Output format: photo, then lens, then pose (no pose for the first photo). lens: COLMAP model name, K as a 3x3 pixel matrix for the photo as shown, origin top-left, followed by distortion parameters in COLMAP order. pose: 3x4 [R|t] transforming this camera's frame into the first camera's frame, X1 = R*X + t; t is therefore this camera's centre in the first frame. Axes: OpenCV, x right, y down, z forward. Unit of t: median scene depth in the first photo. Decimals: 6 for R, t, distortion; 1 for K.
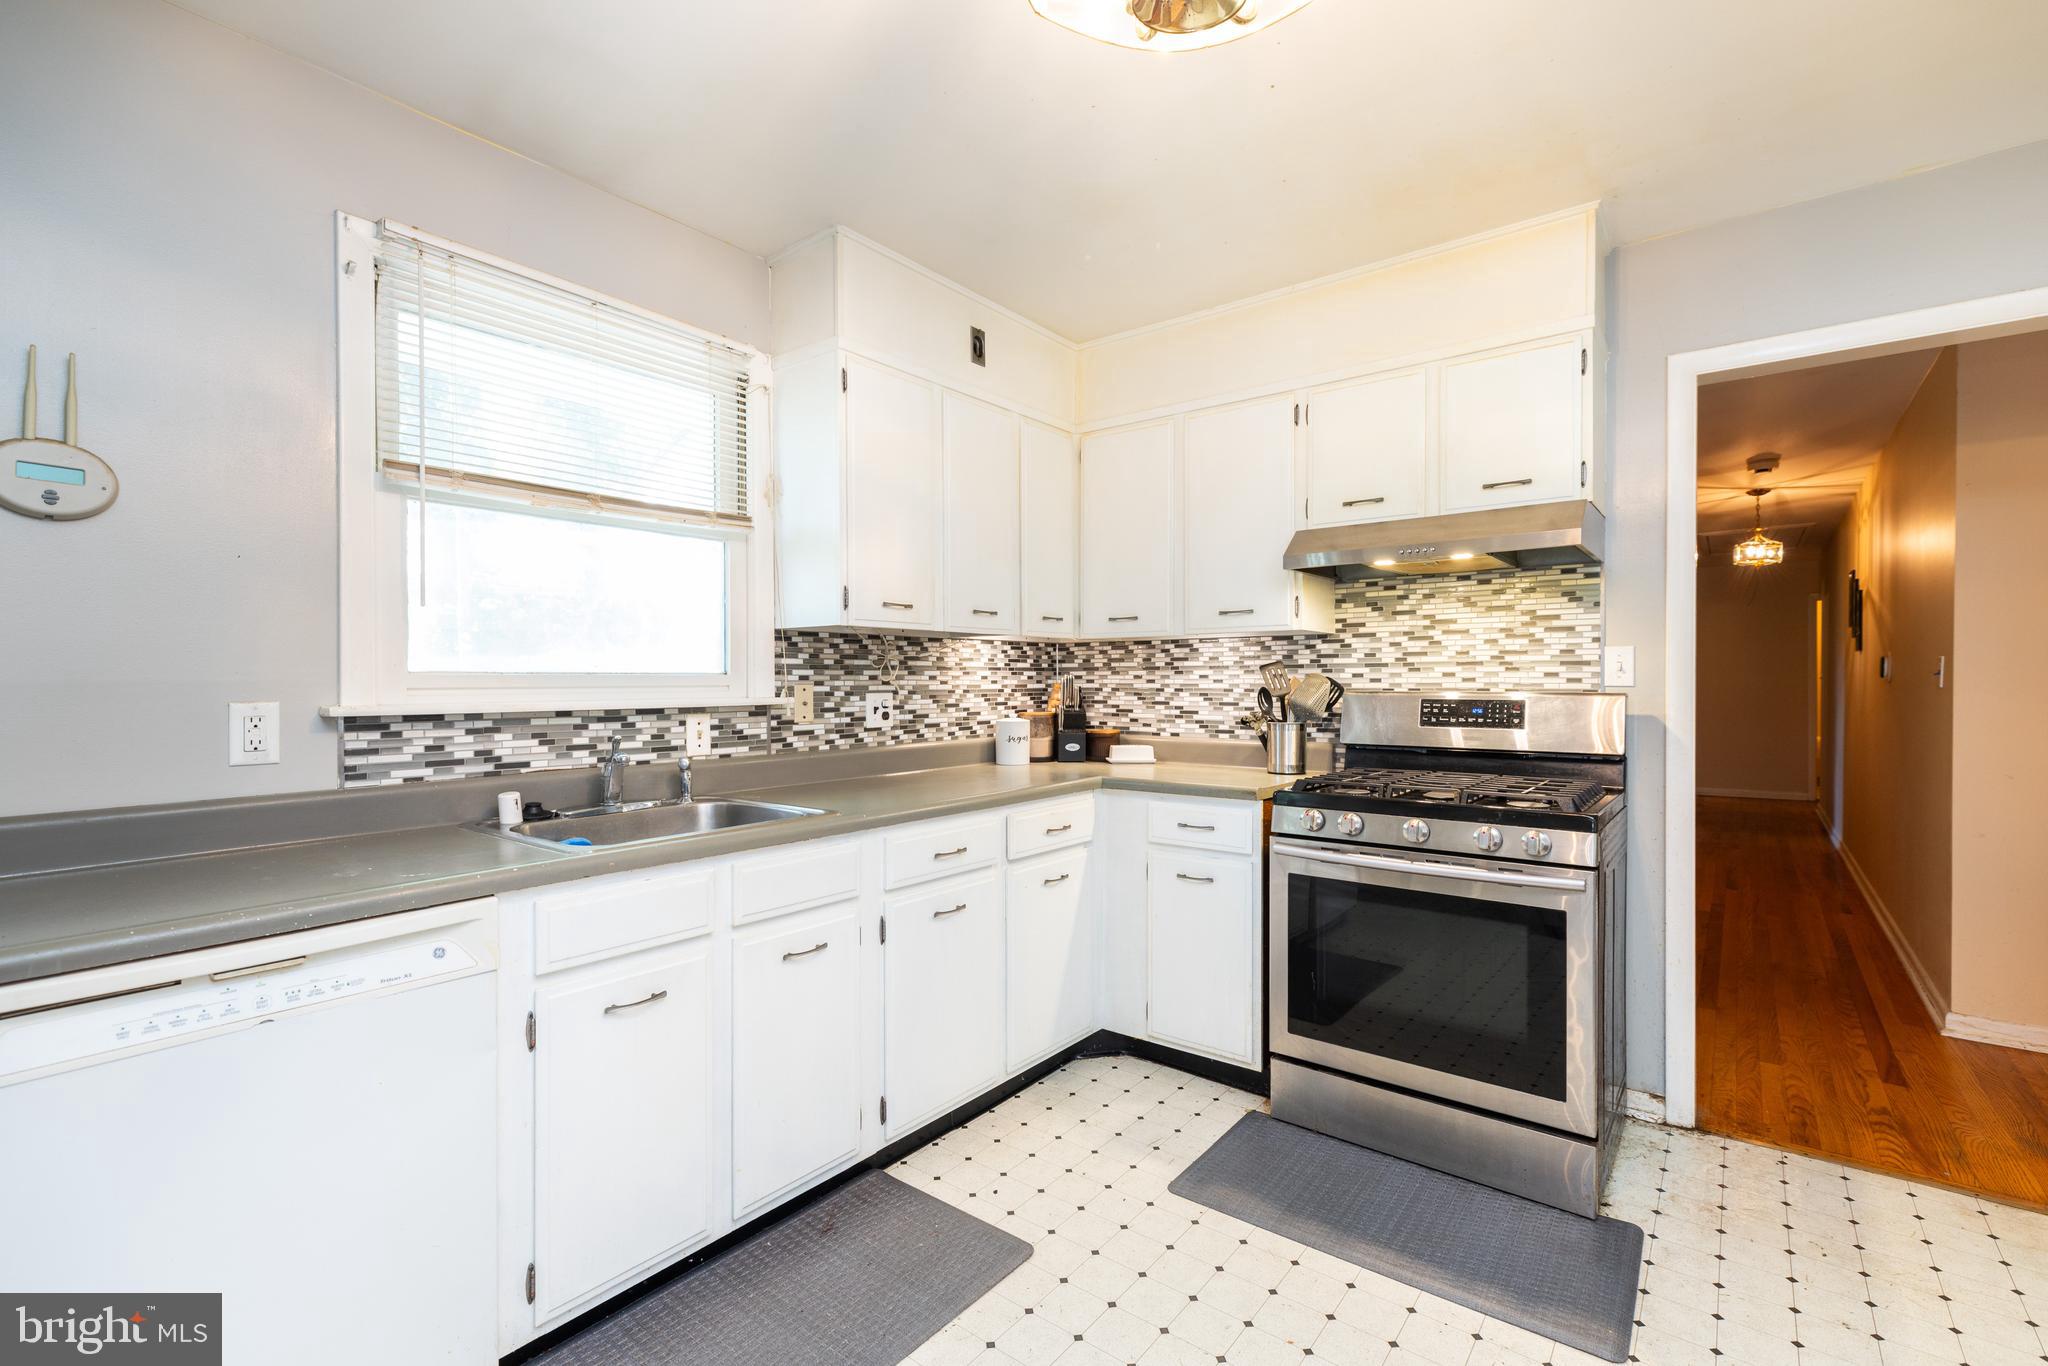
lens RADIAL K [[916.9, 0, 1024.0], [0, 916.9, 683.0], [0, 0, 1]] dist [0.002219, 0.000715]
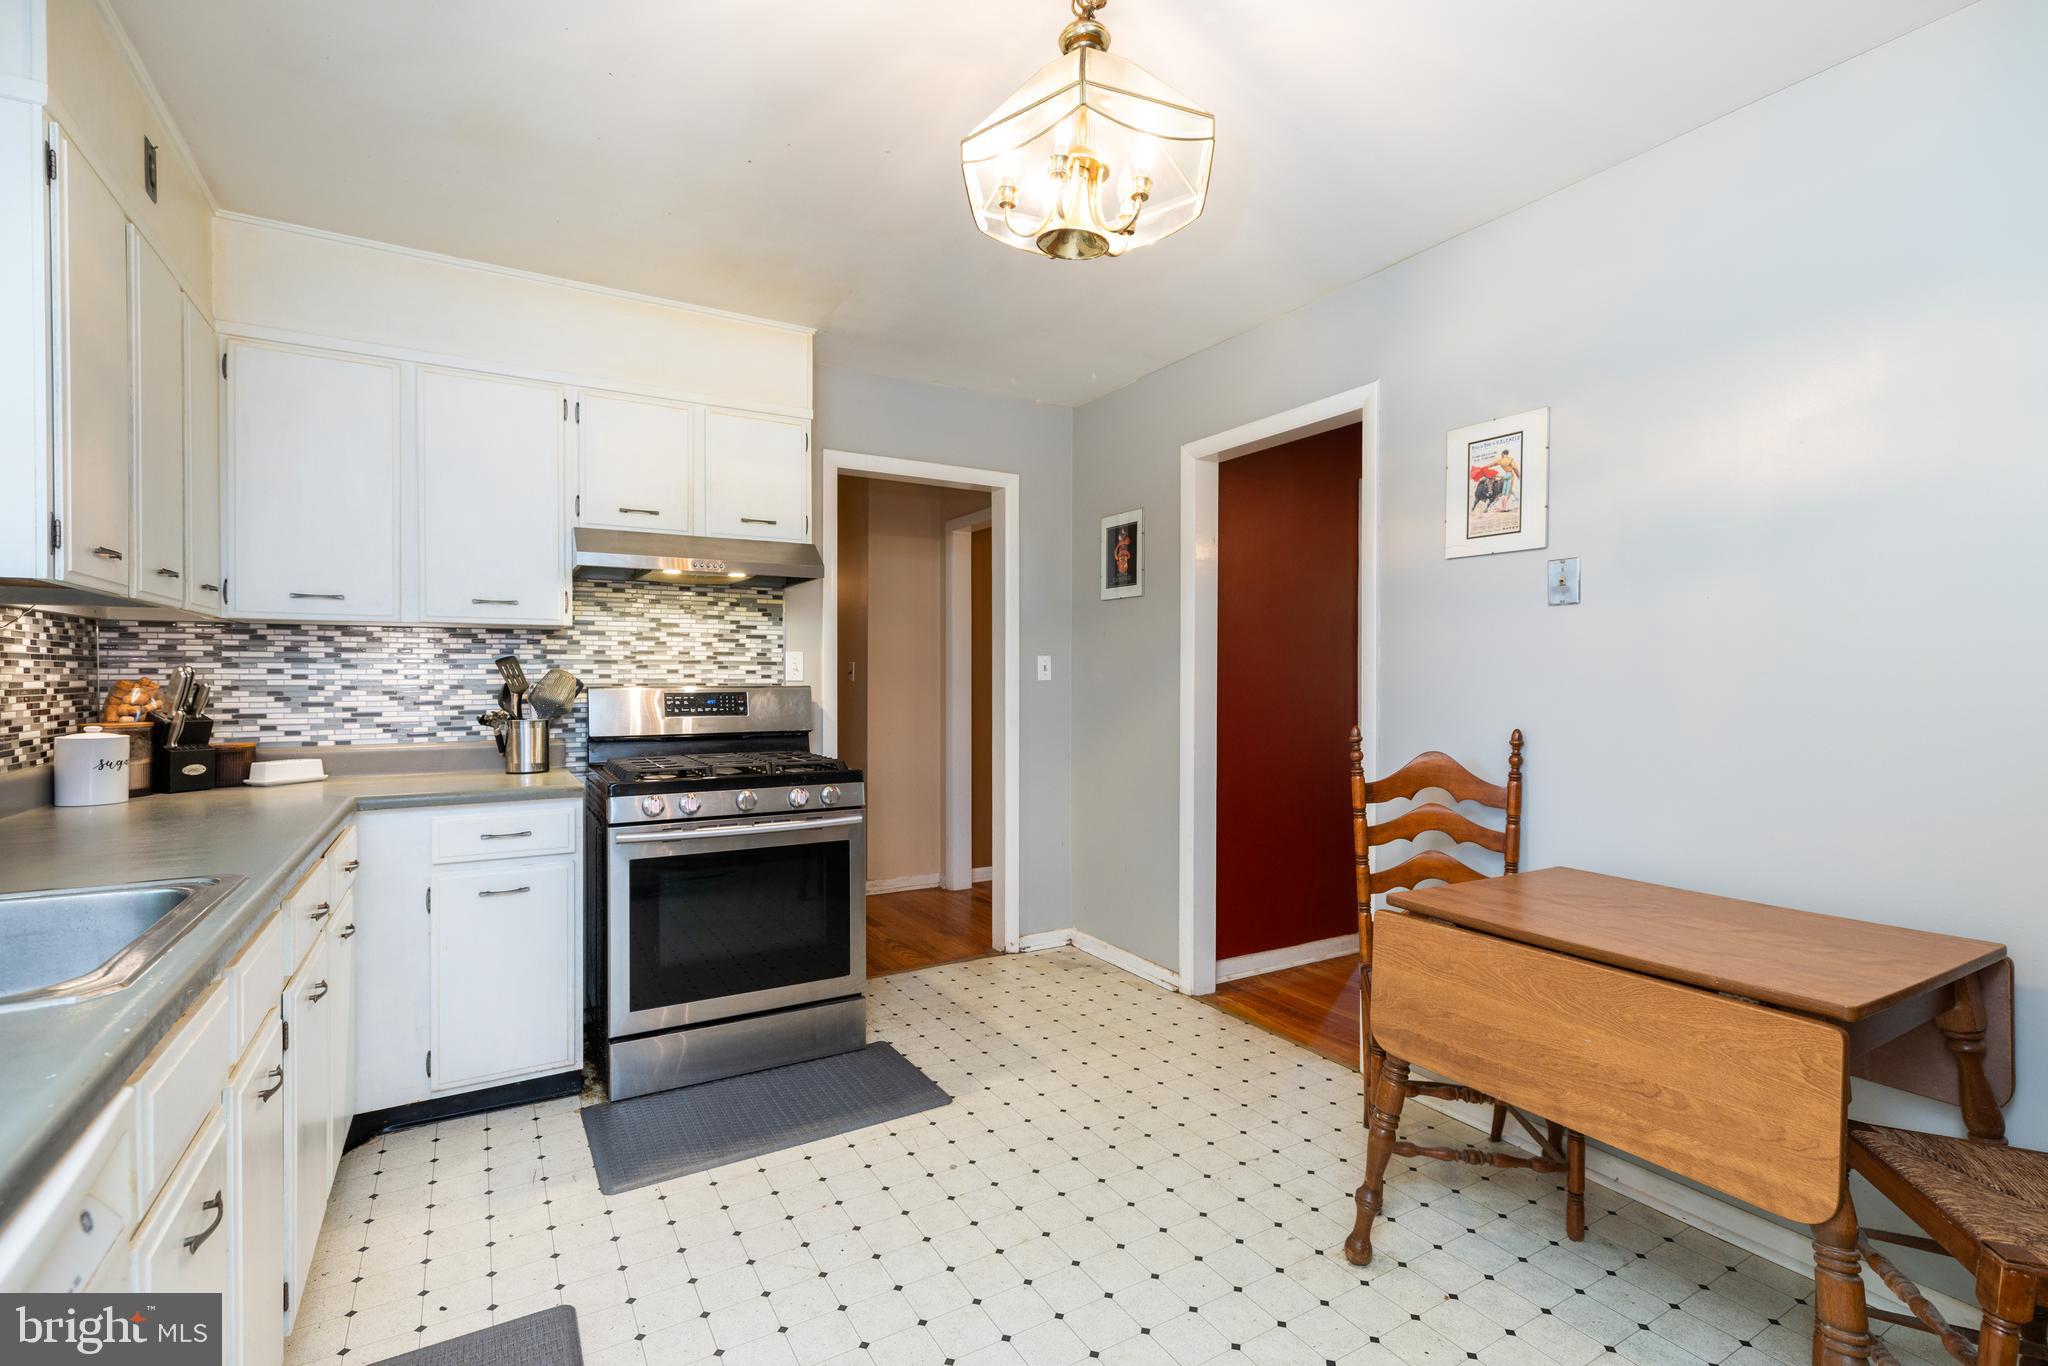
lens RADIAL K [[916.9, 0, 1024.0], [0, 916.9, 683.0], [0, 0, 1]] dist [0.002219, 0.000715]
pose [[0.356576, -0.004095, 0.934257, -0.433850], [0.002160, 0.999991, 0.003559, 0.002148], [-0.934264, 0.000749, 0.356582, 0.169427]]
